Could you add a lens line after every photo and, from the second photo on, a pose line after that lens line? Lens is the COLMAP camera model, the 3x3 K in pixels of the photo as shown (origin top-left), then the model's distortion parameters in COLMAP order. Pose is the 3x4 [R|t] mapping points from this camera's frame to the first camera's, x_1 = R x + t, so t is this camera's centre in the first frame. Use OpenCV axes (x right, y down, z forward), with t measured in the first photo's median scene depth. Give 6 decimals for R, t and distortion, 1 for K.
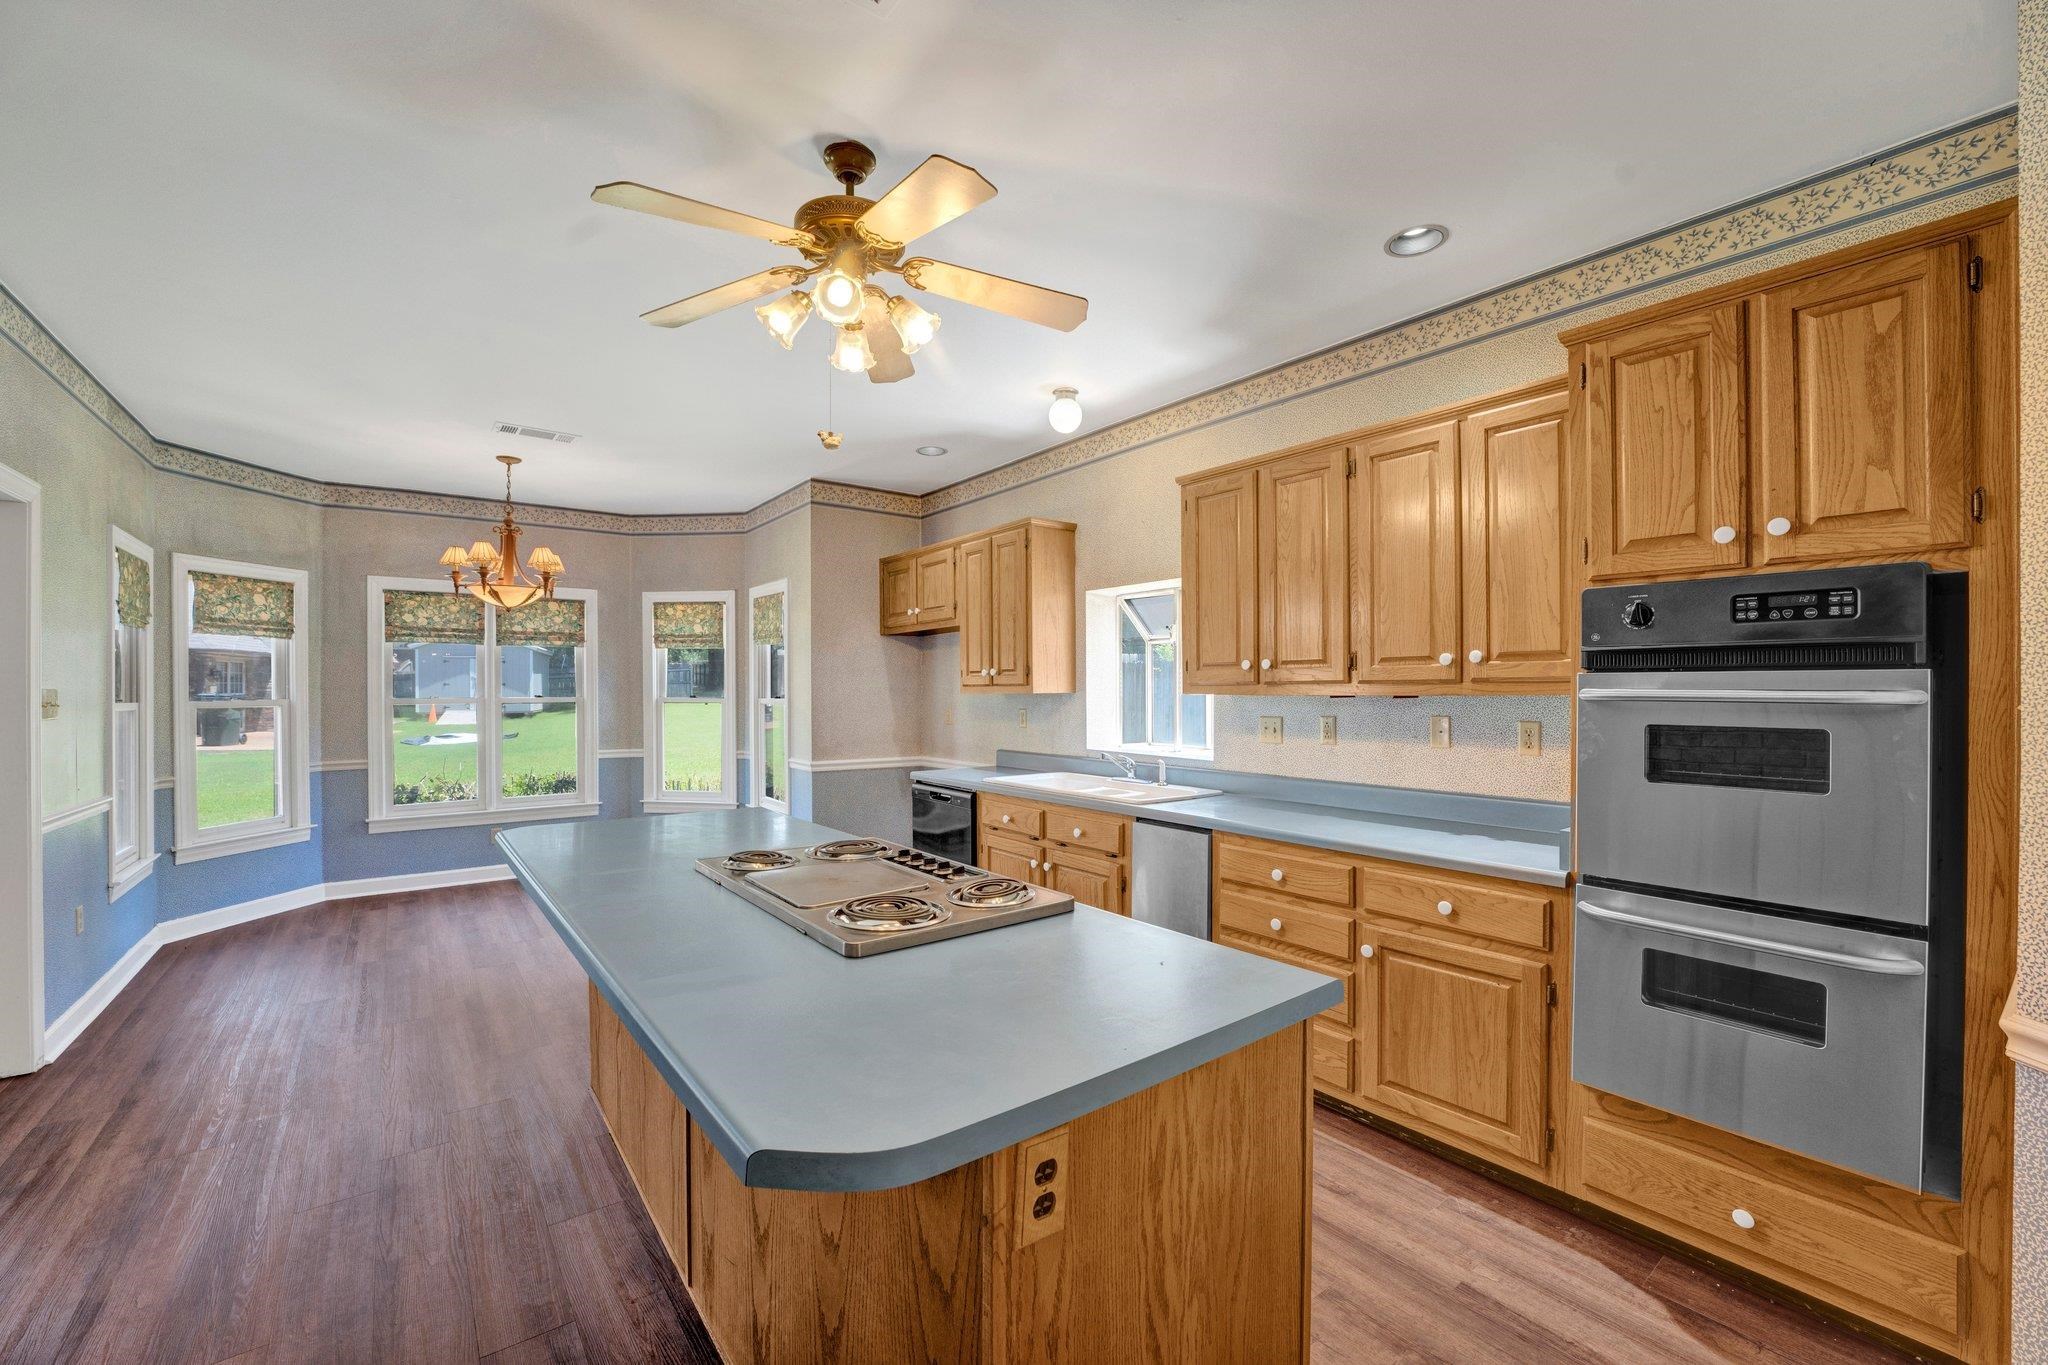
lens RADIAL K [[823.3, 0, 1029.0], [0, 823.3, 692.3], [0, 0, 1]] dist [0.002043, -0.000759]
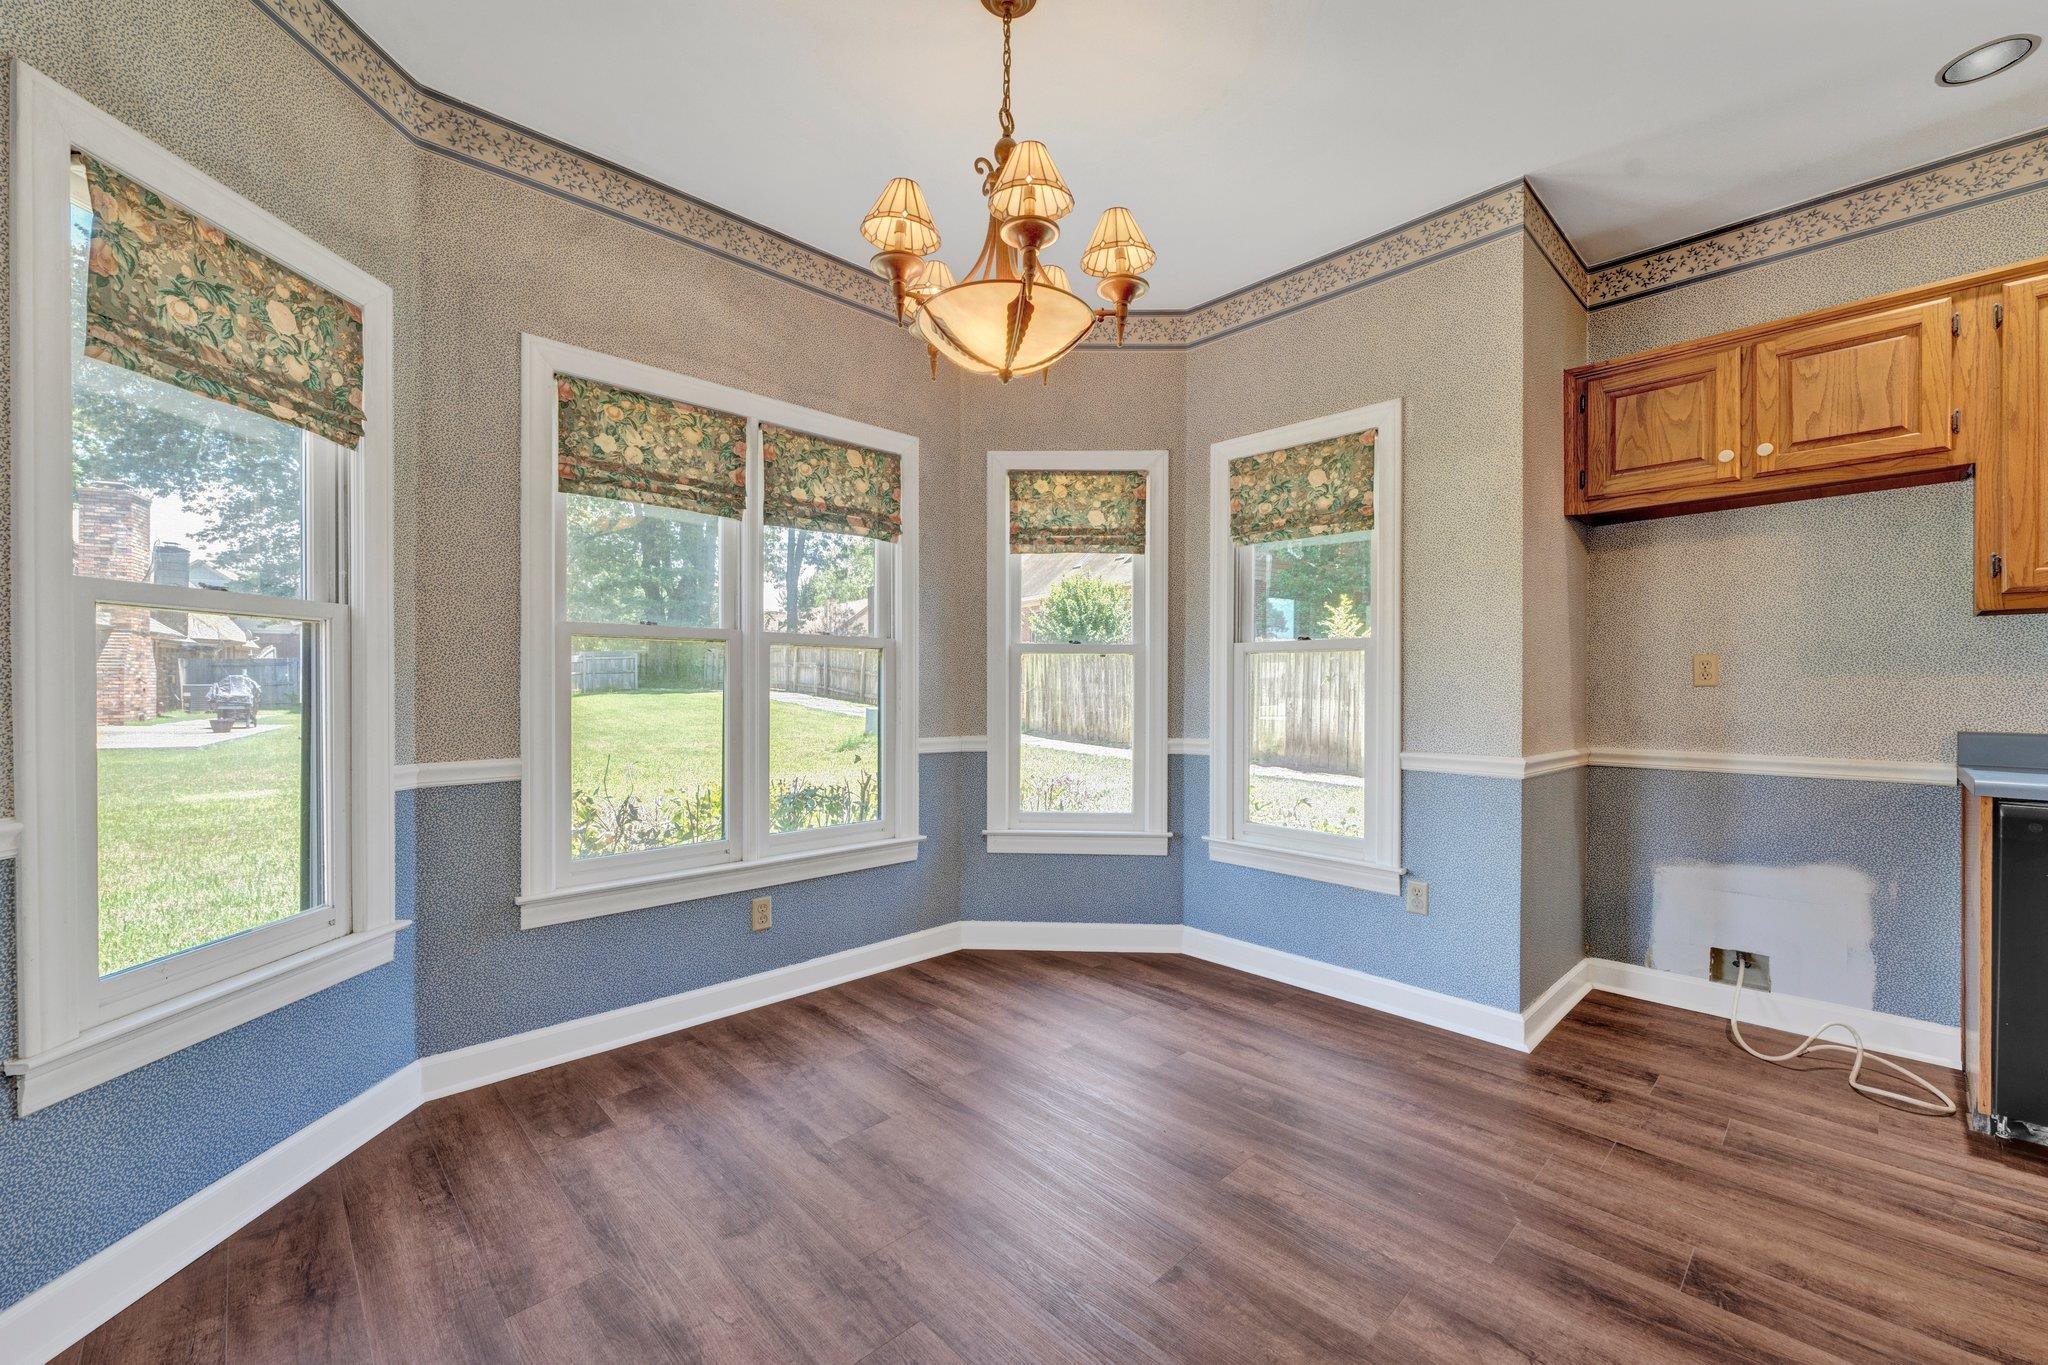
lens RADIAL K [[772.5, 0, 1025.3], [0, 772.5, 689.3], [0, 0, 1]] dist [-0.002855, -0.000014]
pose [[0.990987, 0.005293, 0.133856, -0.584933], [-0.004639, 0.999976, -0.005202, 0.045213], [-0.133880, 0.004535, 0.990987, 0.555699]]
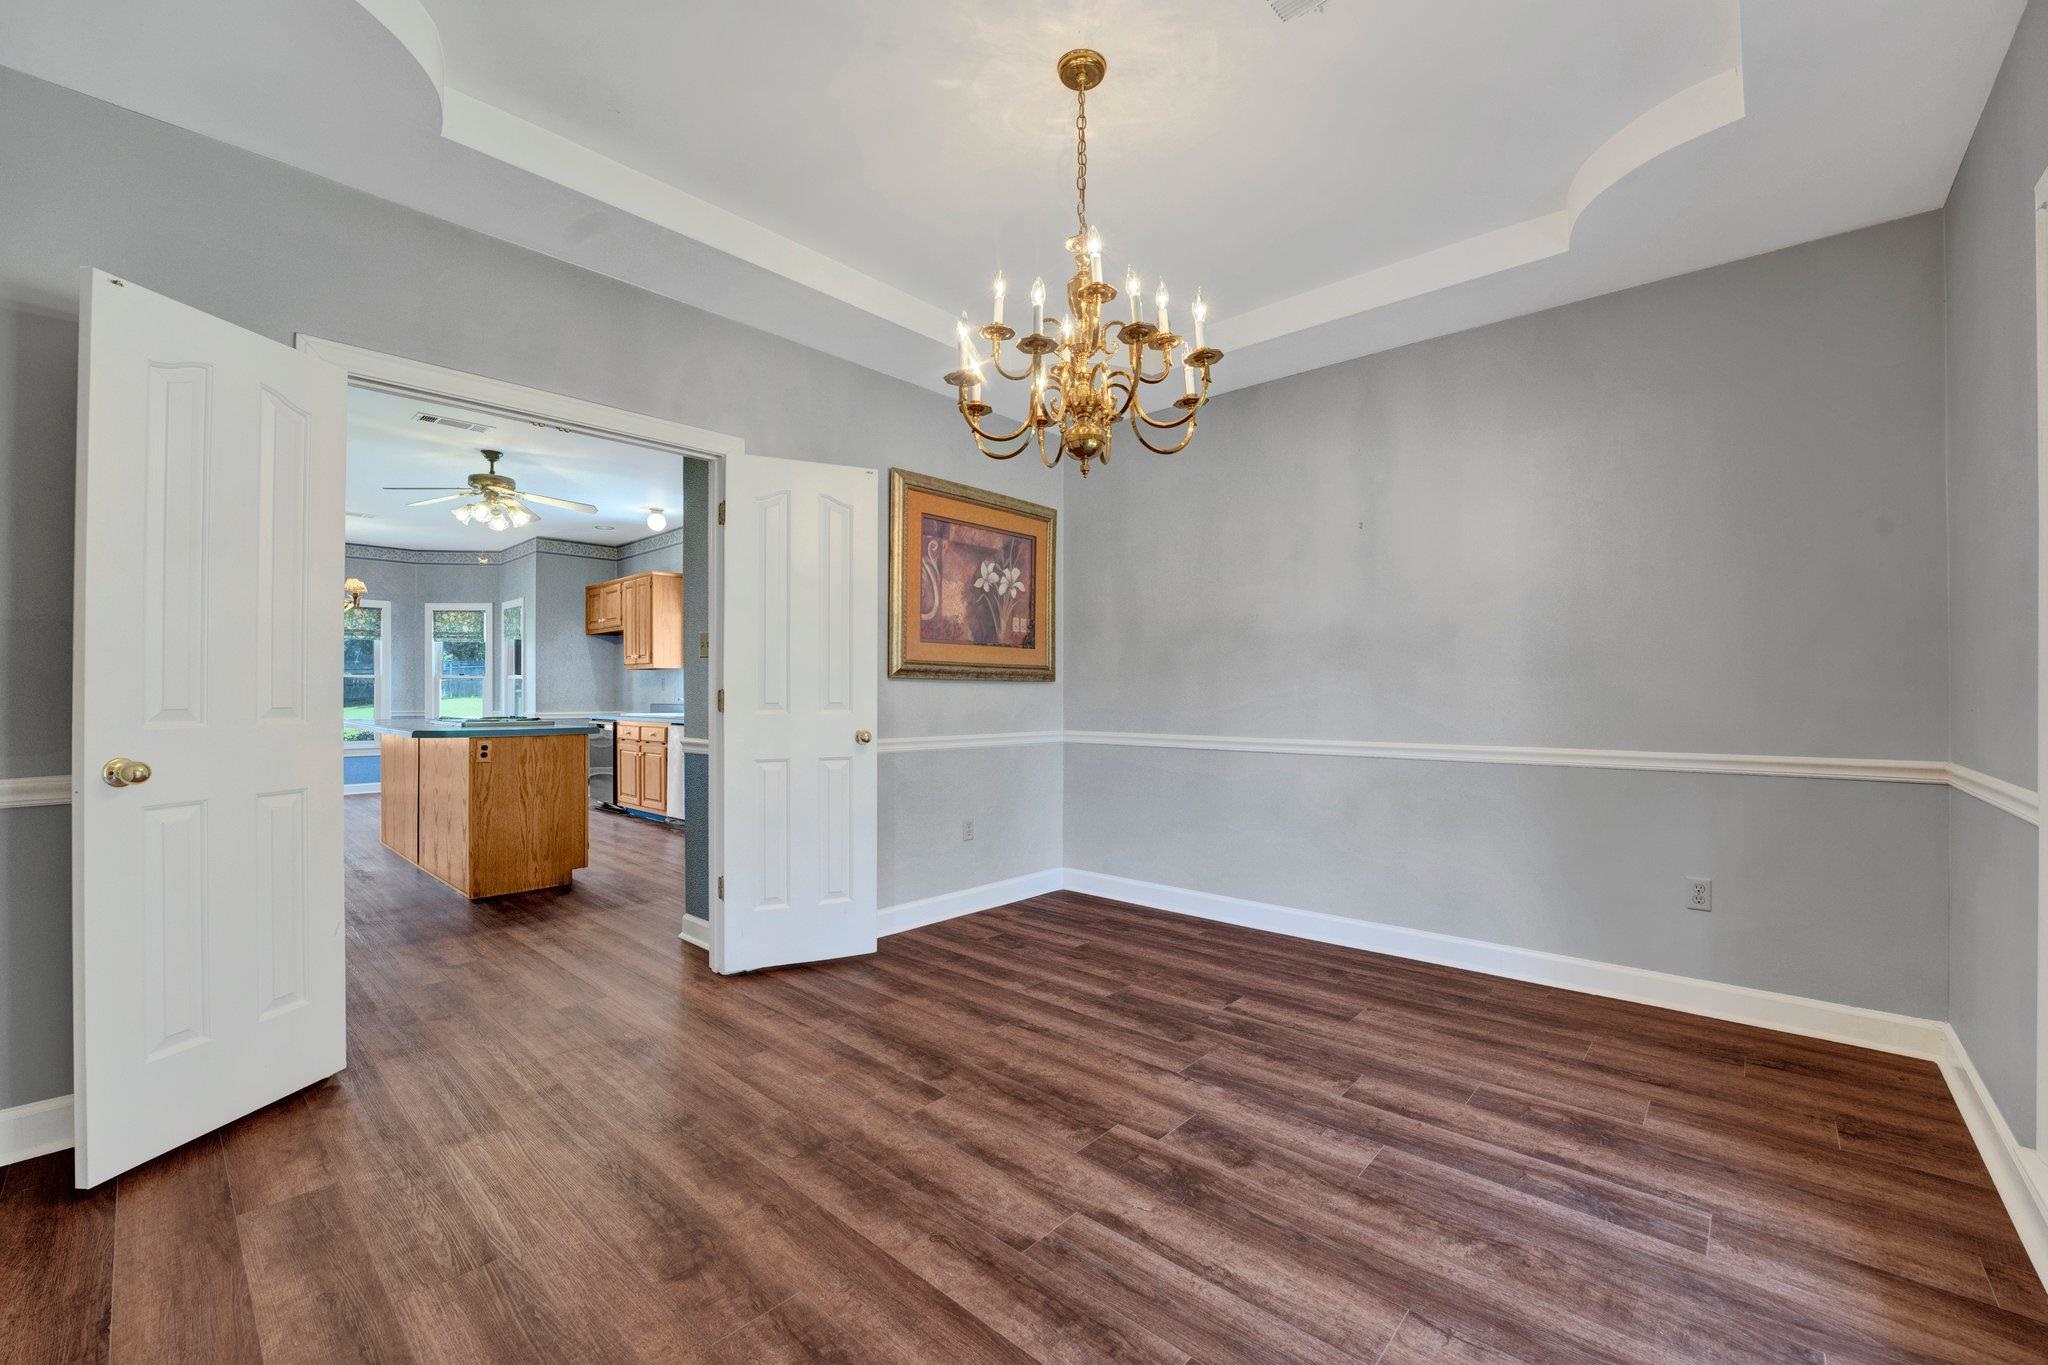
lens RADIAL K [[823.3, 0, 1005.2], [0, 823.3, 683.6], [0, 0, 1]] dist [0.002043, -0.000759]
pose [[0.988503, 0.003002, 0.151169, 0.379903], [-0.001140, 0.999922, -0.012408, 0.044393], [-0.151195, 0.012093, 0.988430, -0.695508]]
